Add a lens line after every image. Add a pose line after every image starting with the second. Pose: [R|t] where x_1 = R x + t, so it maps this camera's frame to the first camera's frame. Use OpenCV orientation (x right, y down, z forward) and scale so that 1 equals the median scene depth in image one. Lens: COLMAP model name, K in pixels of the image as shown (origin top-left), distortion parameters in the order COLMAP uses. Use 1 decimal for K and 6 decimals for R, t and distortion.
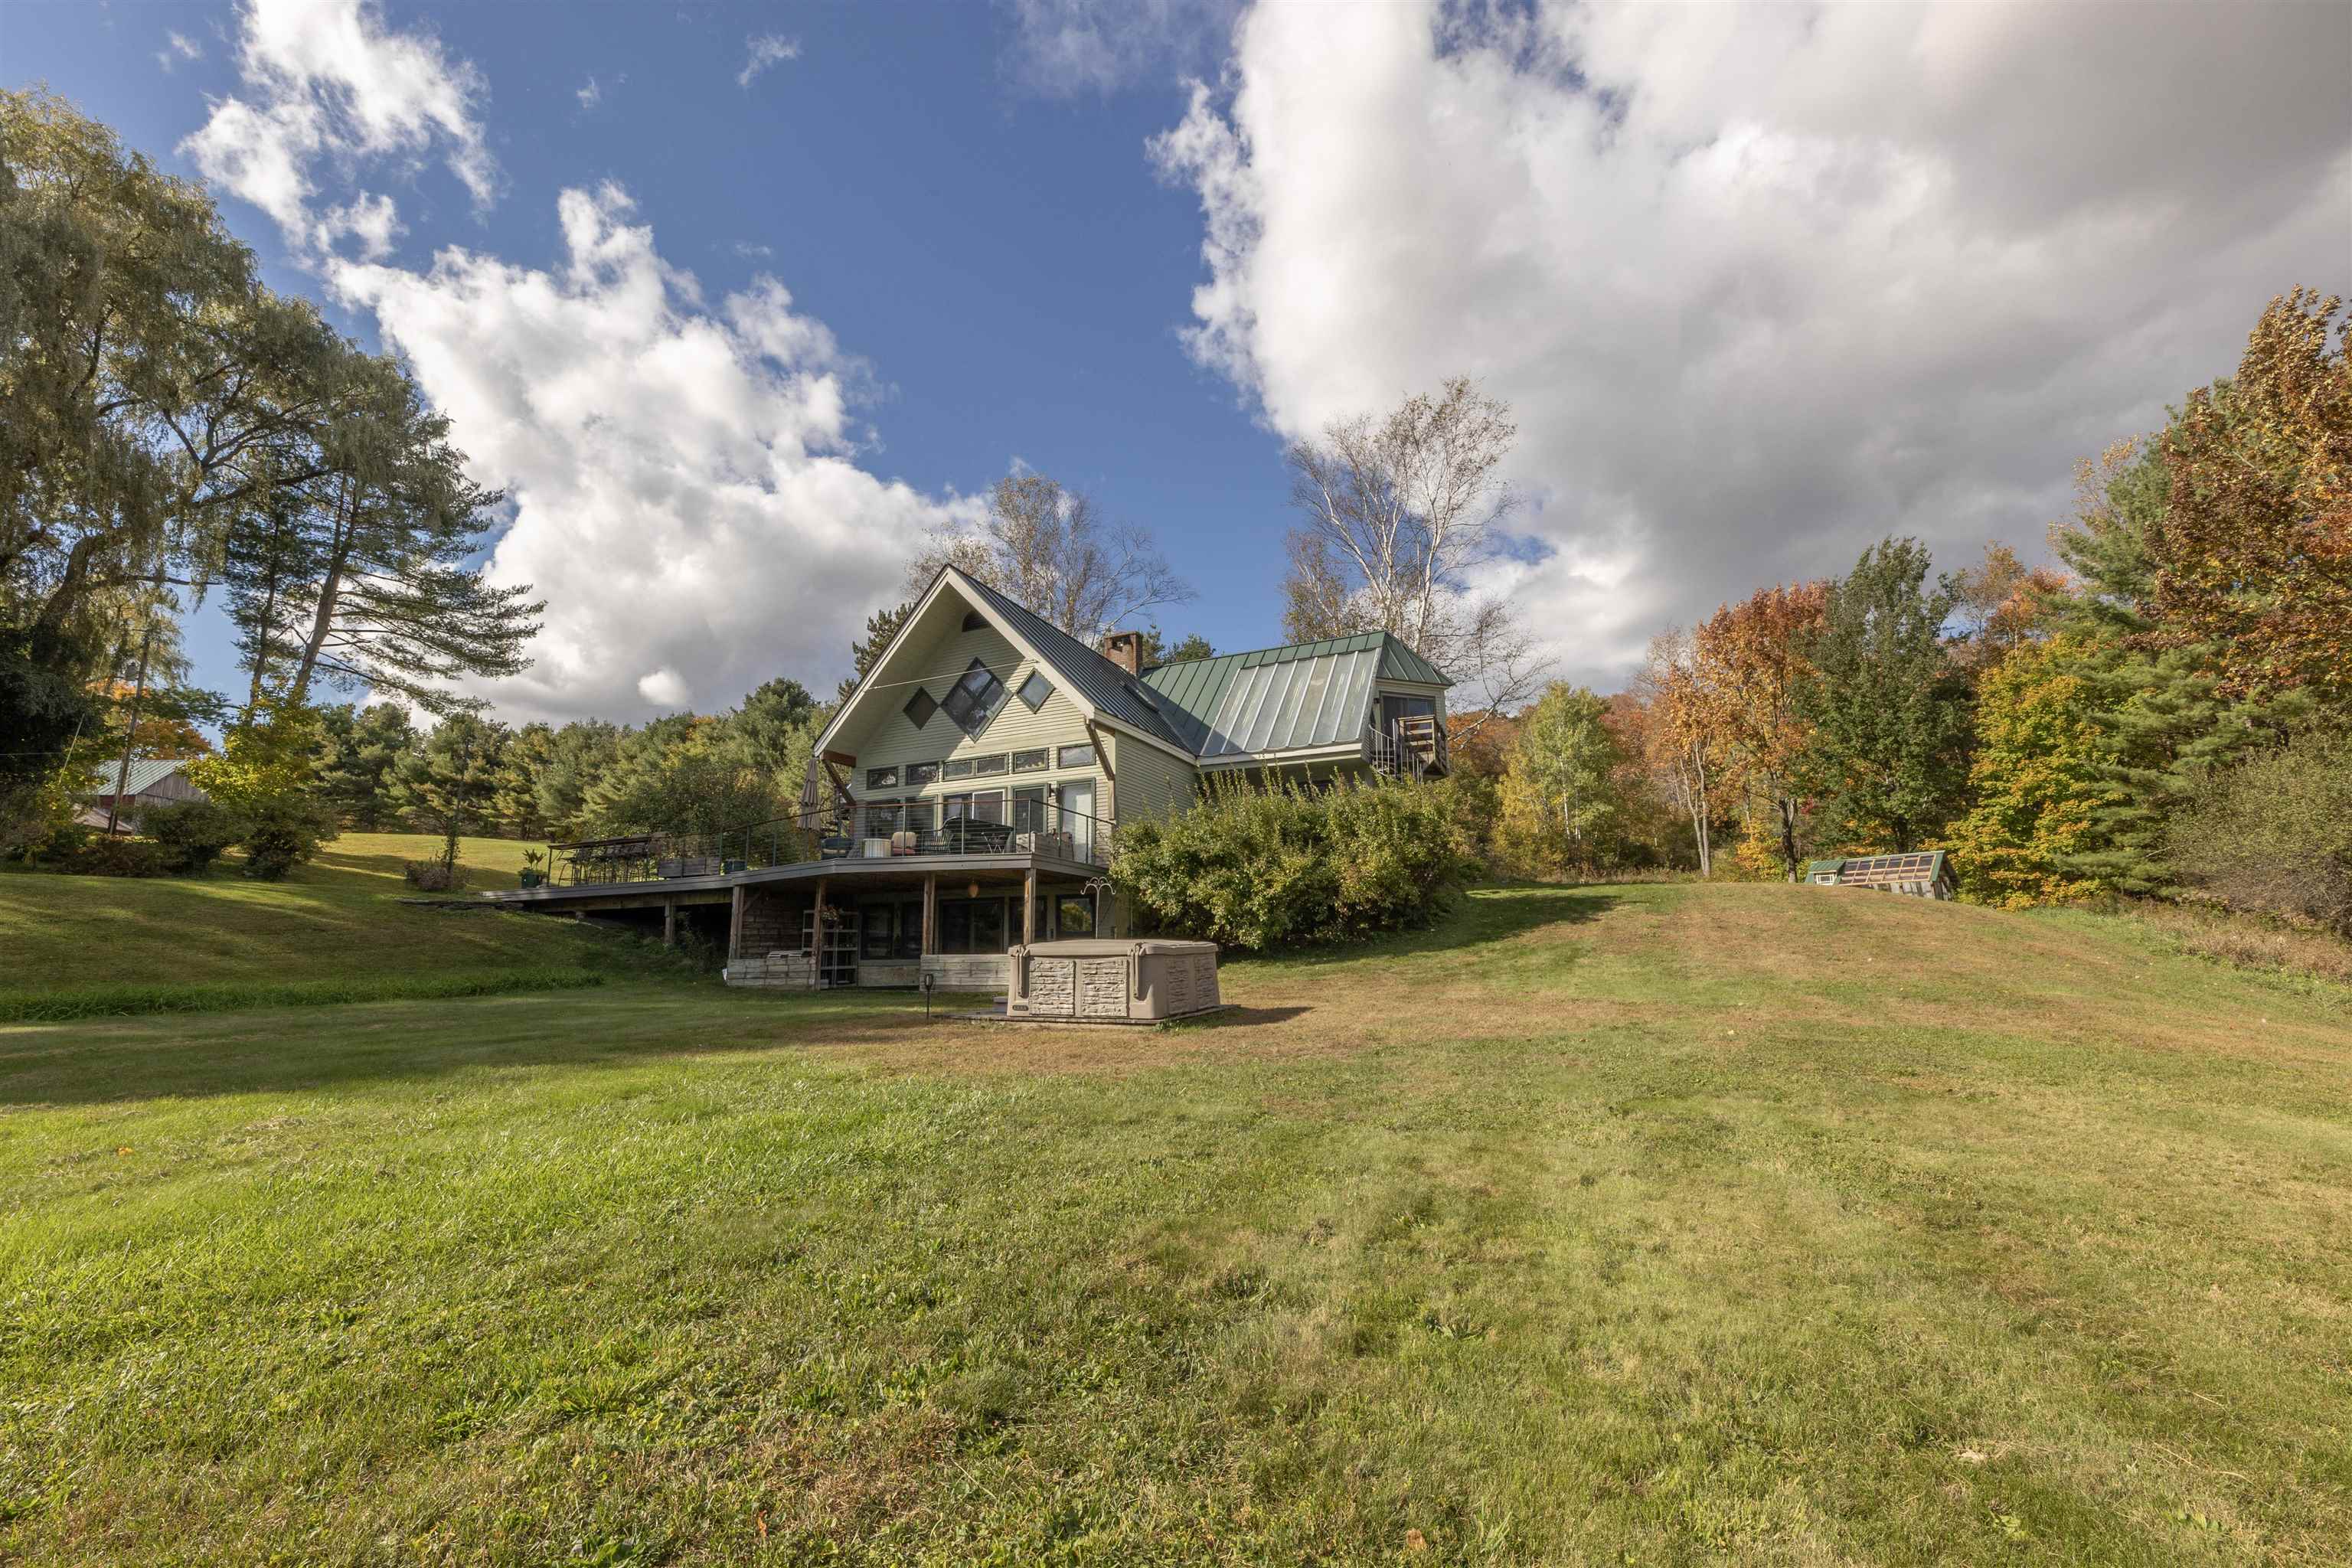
lens RADIAL K [[942.1, 0, 1167.7], [0, 942.1, 798.3], [0, 0, 1]] dist [0.005287, -0.004086]
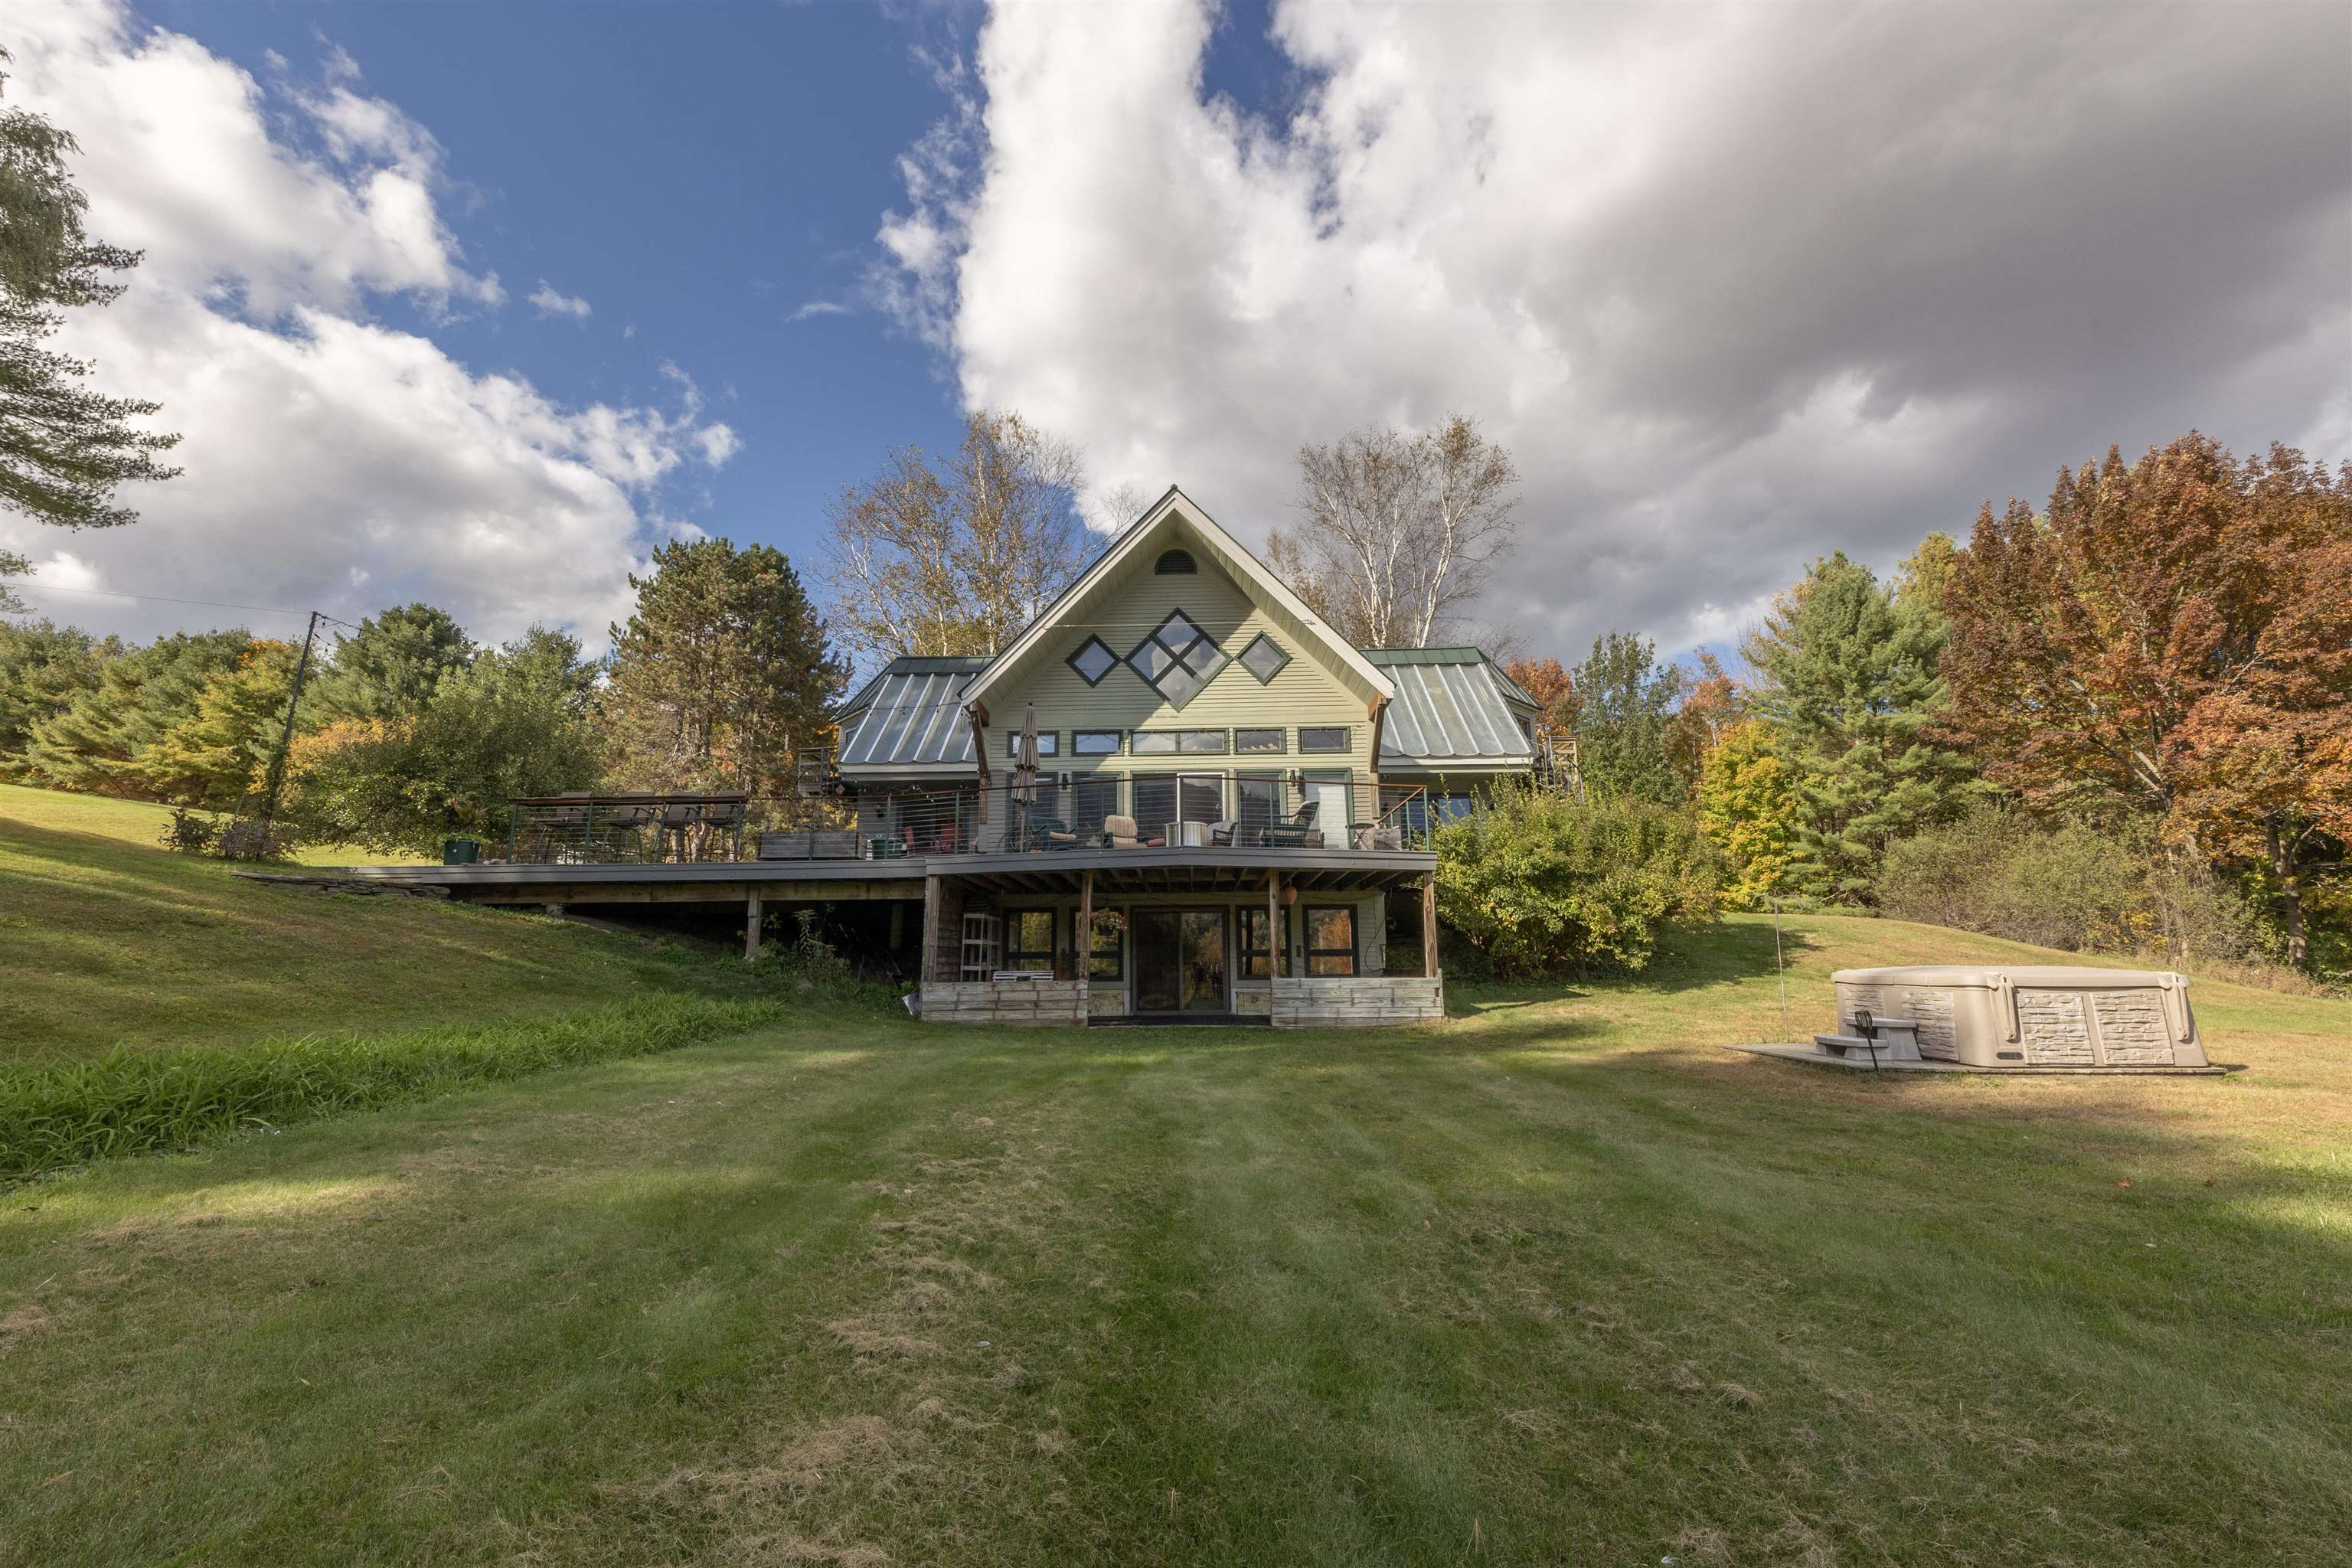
lens RADIAL K [[942.1, 0, 1177.8], [0, 942.1, 773.0], [0, 0, 1]] dist [0.005287, -0.004086]
pose [[0.920987, 0.087333, 0.379679, -0.265458], [-0.070577, 0.995827, -0.057860, 0.020995], [-0.383147, 0.026491, 0.923307, 0.133649]]
